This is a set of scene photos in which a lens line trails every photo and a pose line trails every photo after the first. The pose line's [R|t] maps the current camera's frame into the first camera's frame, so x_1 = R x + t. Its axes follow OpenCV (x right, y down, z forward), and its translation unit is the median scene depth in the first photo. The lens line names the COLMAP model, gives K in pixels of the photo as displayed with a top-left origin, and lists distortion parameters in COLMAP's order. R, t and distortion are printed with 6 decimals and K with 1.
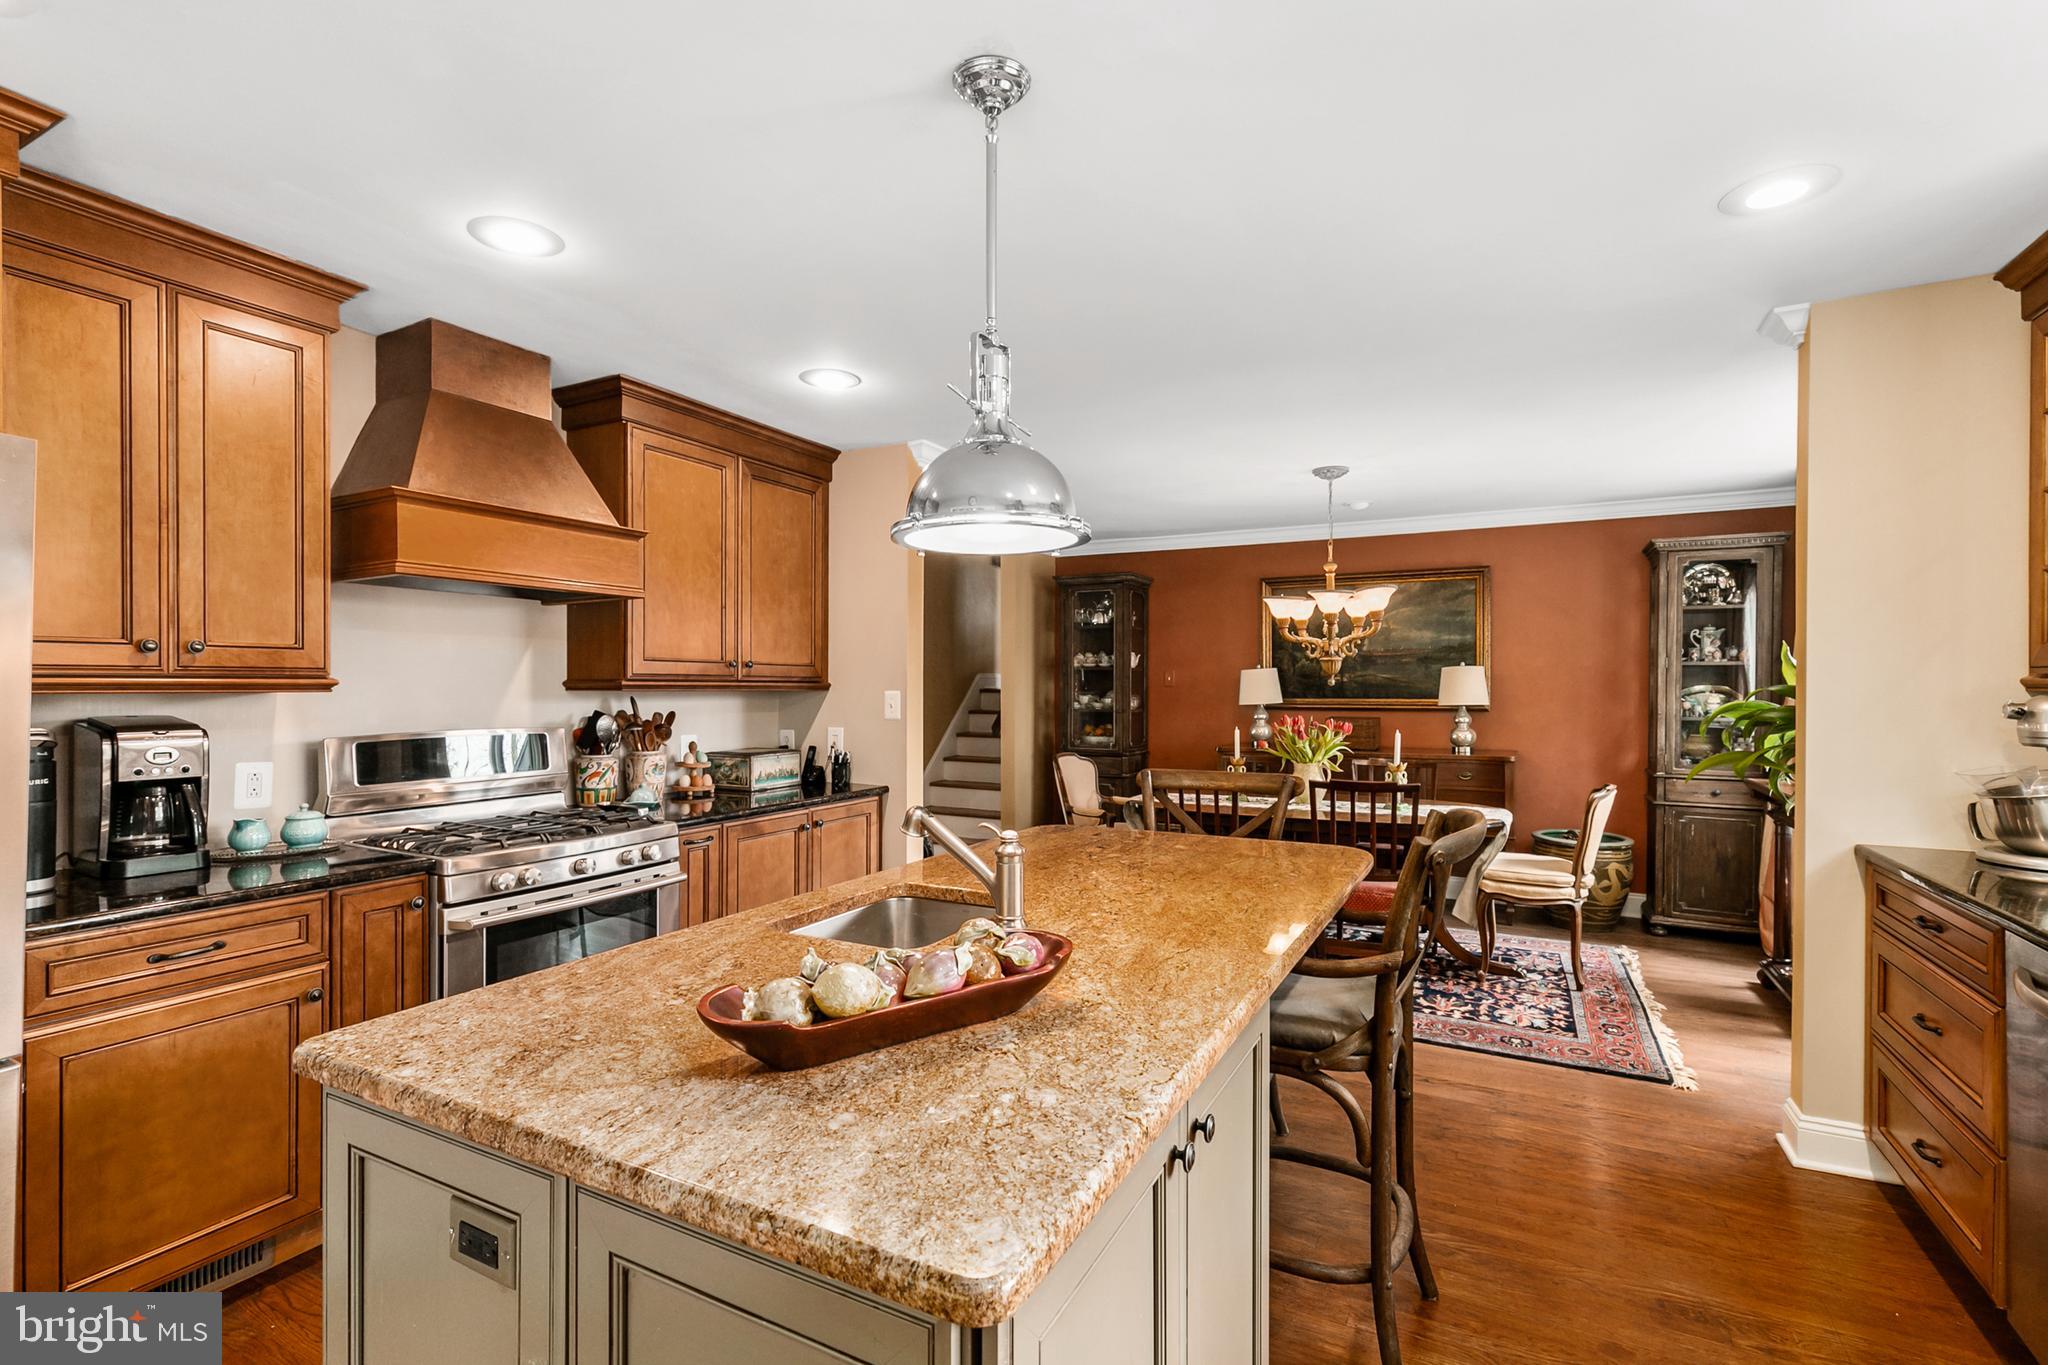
lens RADIAL K [[935.8, 0, 1023.7], [0, 935.8, 679.8], [0, 0, 1]] dist [0.002759, 0.000011]
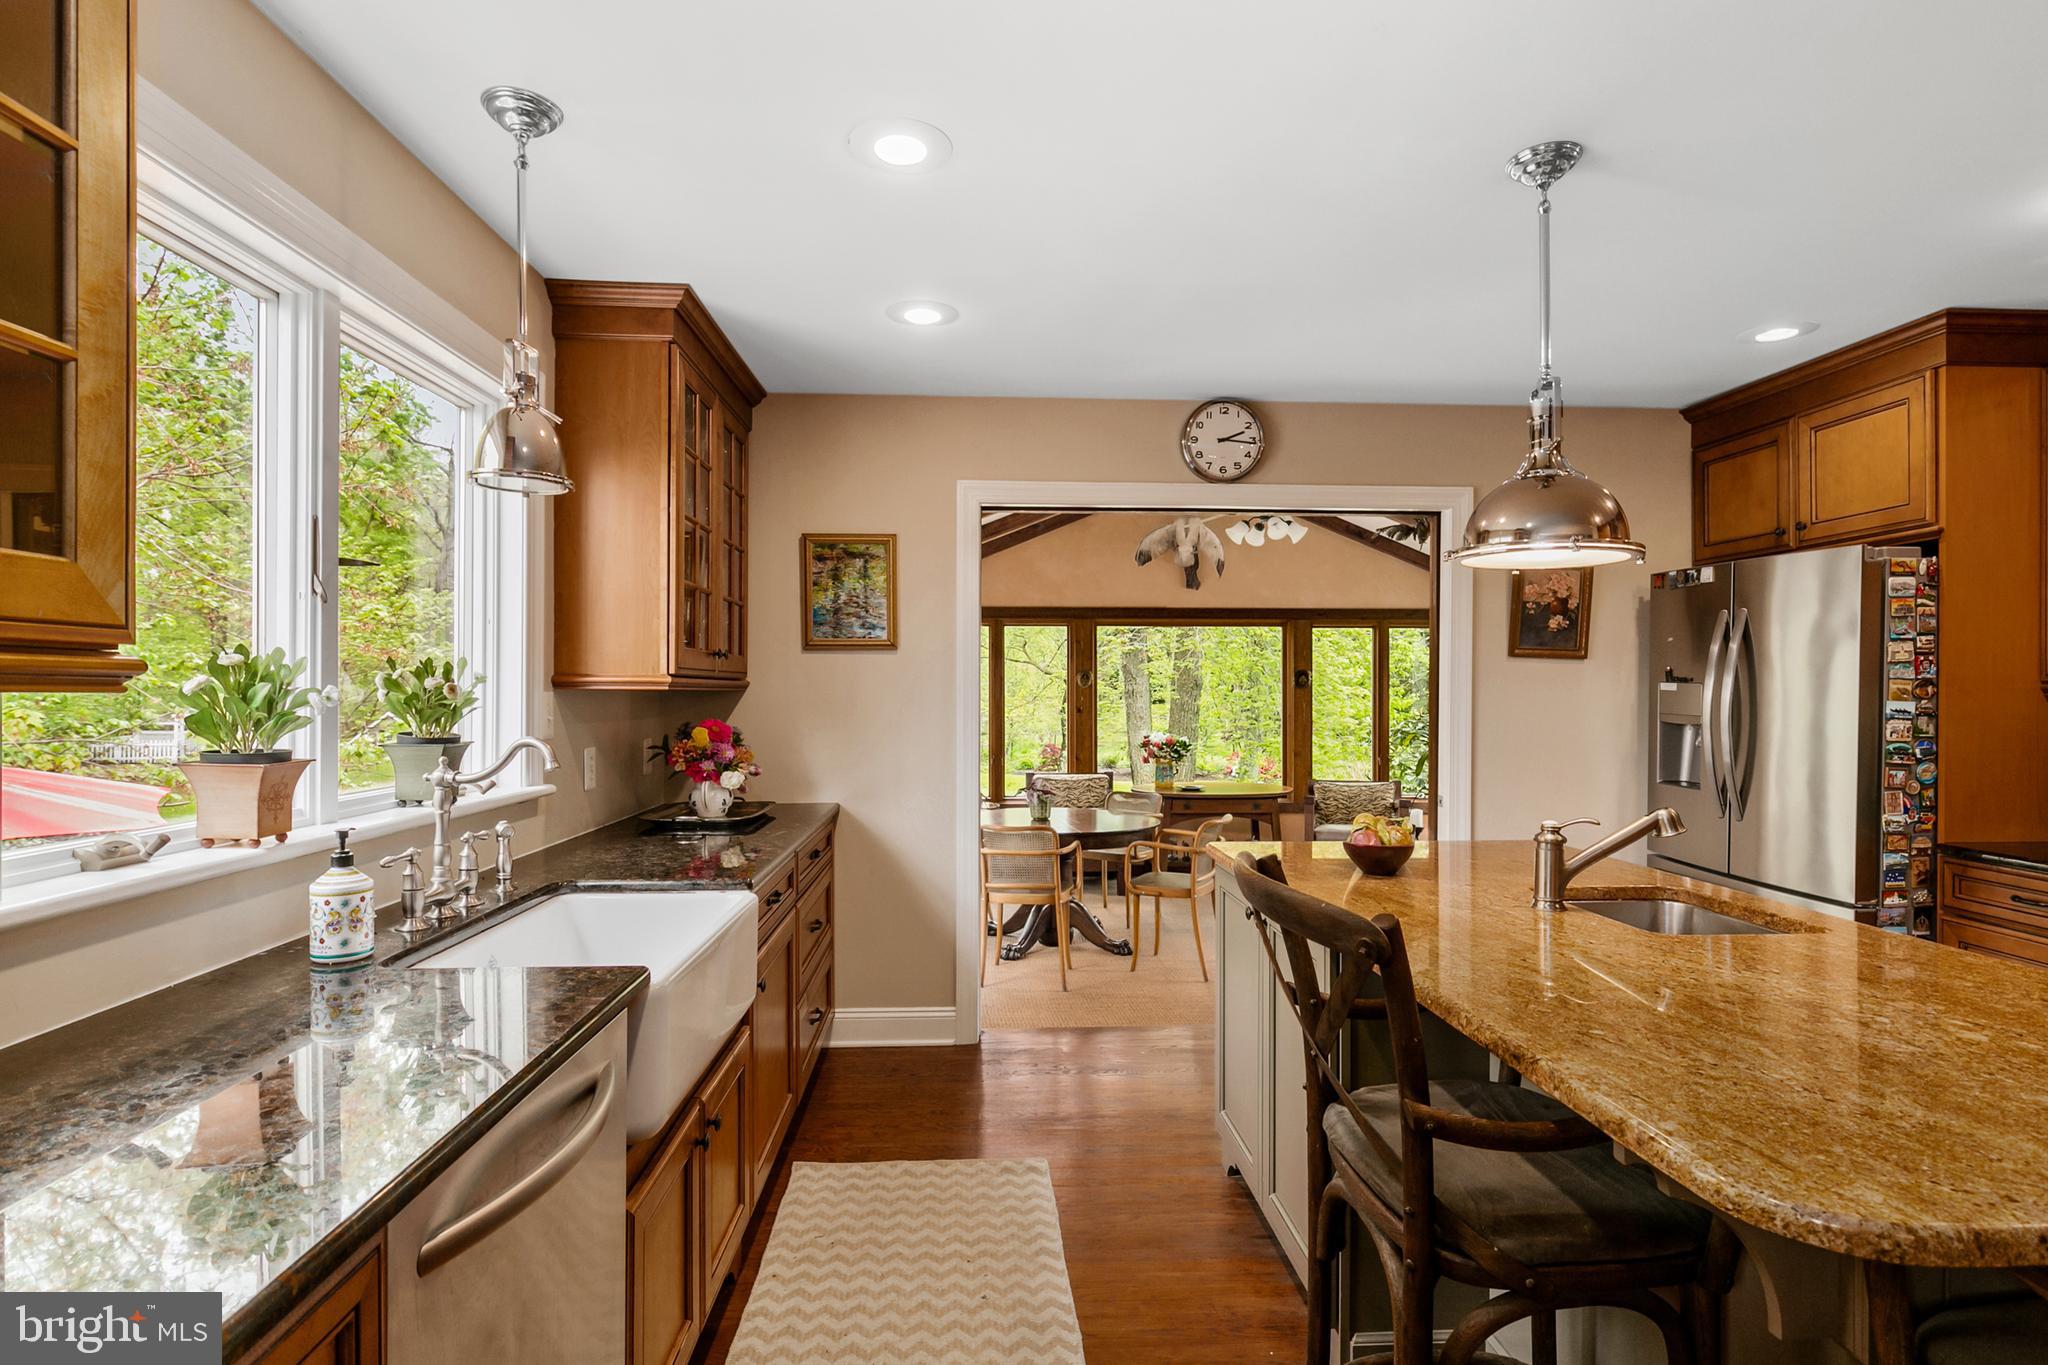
lens RADIAL K [[1017.5, 0, 1025.7], [0, 1017.5, 694.0], [0, 0, 1]] dist [-0.000844, -0.000349]
pose [[-0.860074, -0.002988, -0.510161, 0.498652], [-0.001700, 0.999994, -0.002990, 0.008603], [0.510167, -0.001705, -0.860074, 0.760874]]
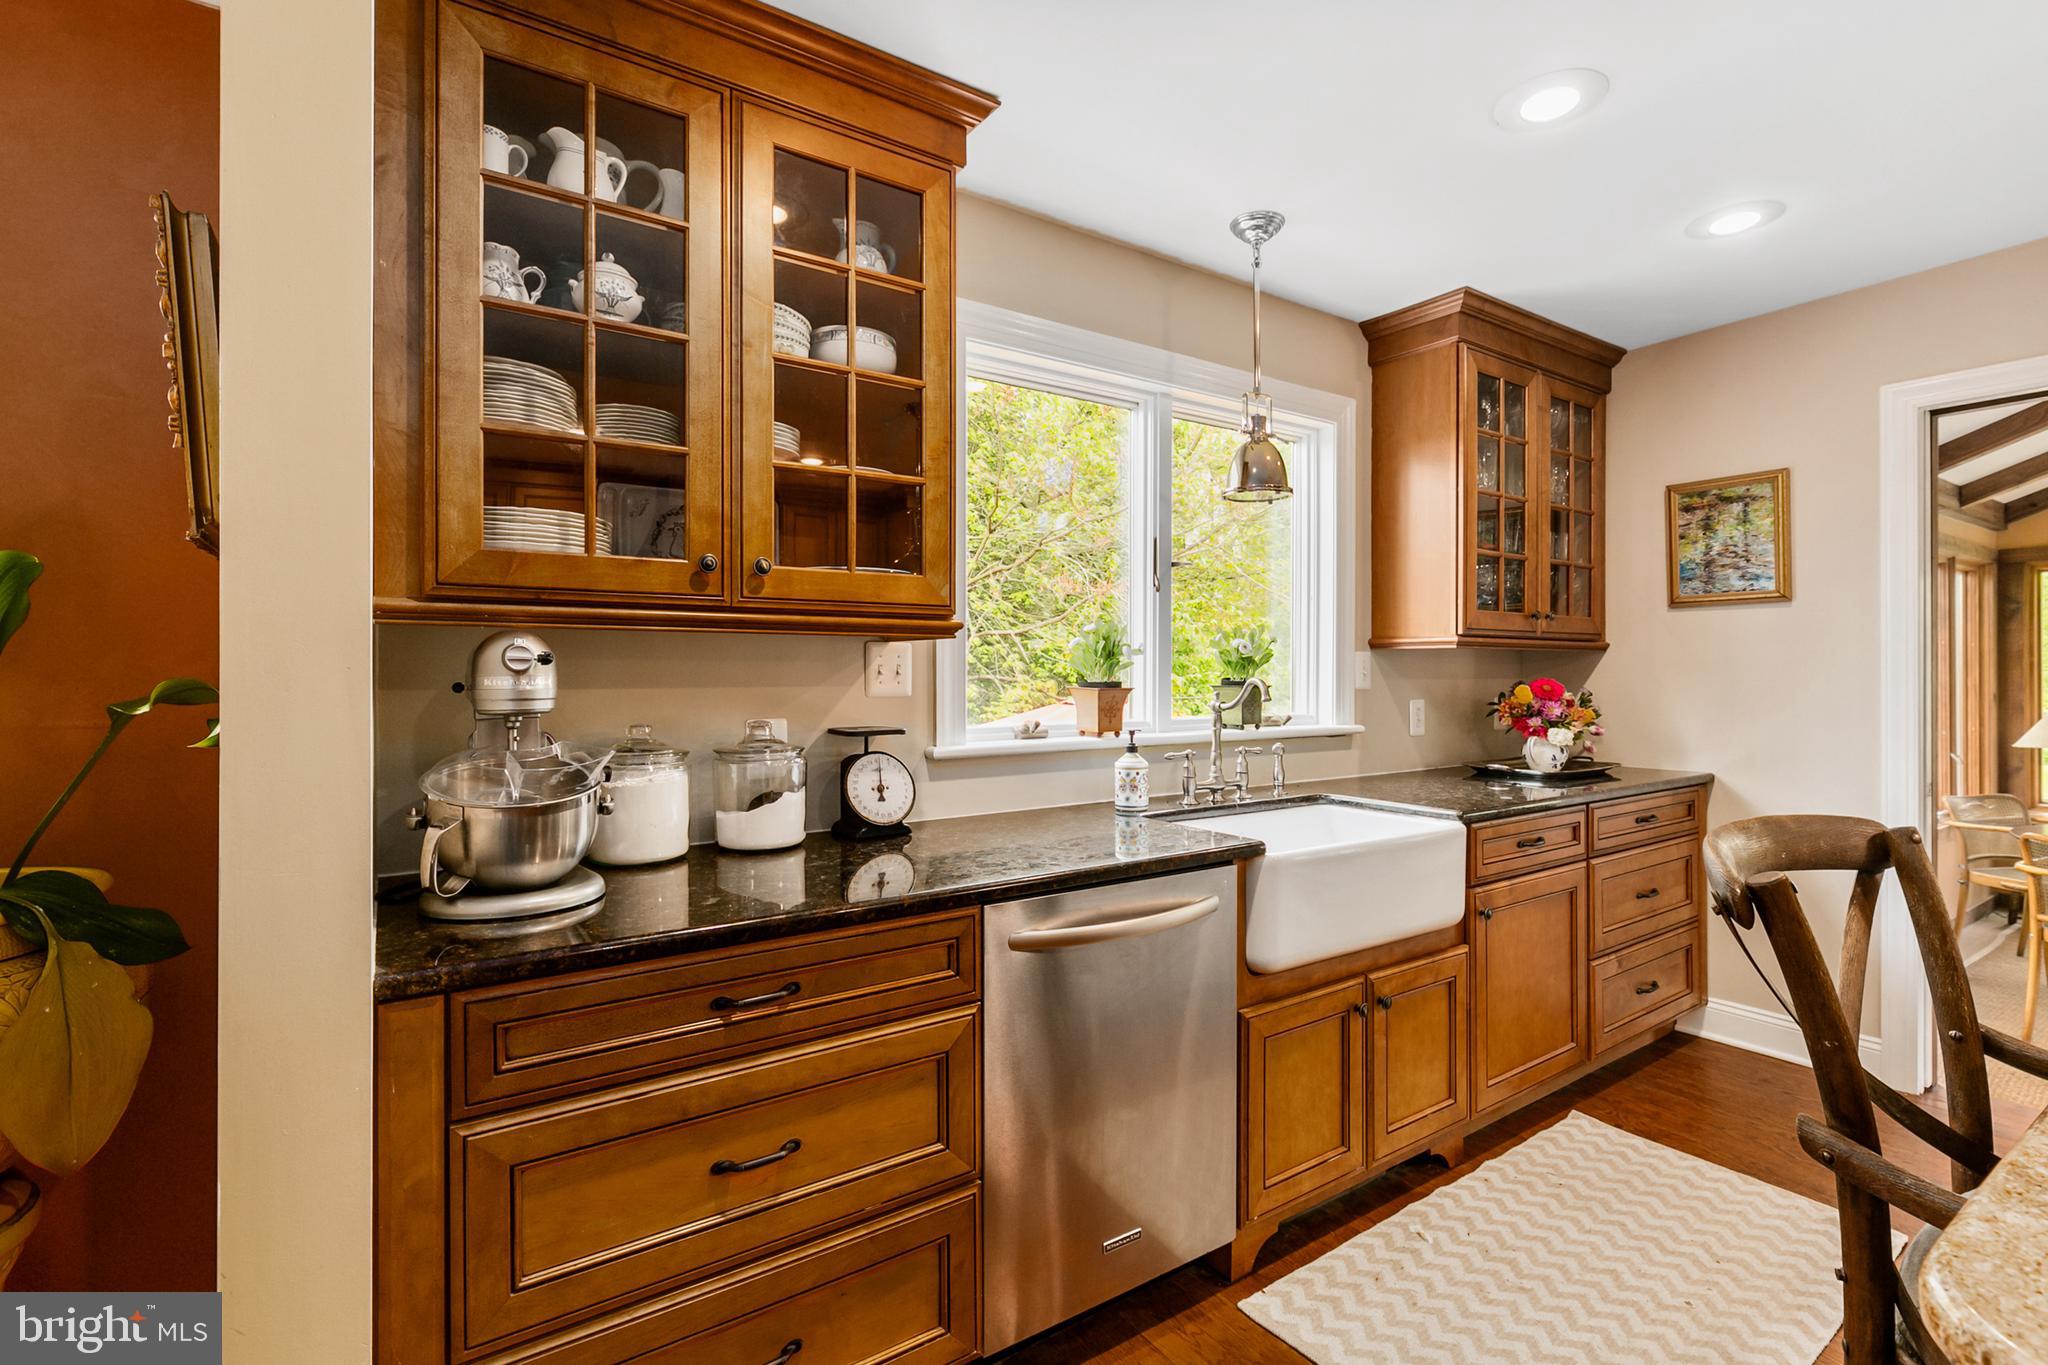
lens RADIAL K [[937.4, 0, 1027.6], [0, 937.4, 671.4], [0, 0, 1]] dist [-0.000559, -0.000220]
pose [[-0.882634, -0.001711, 0.470058, 0.294942], [-0.004109, 0.999983, -0.004076, 0.027472], [-0.470043, -0.005529, -0.882626, 0.840797]]
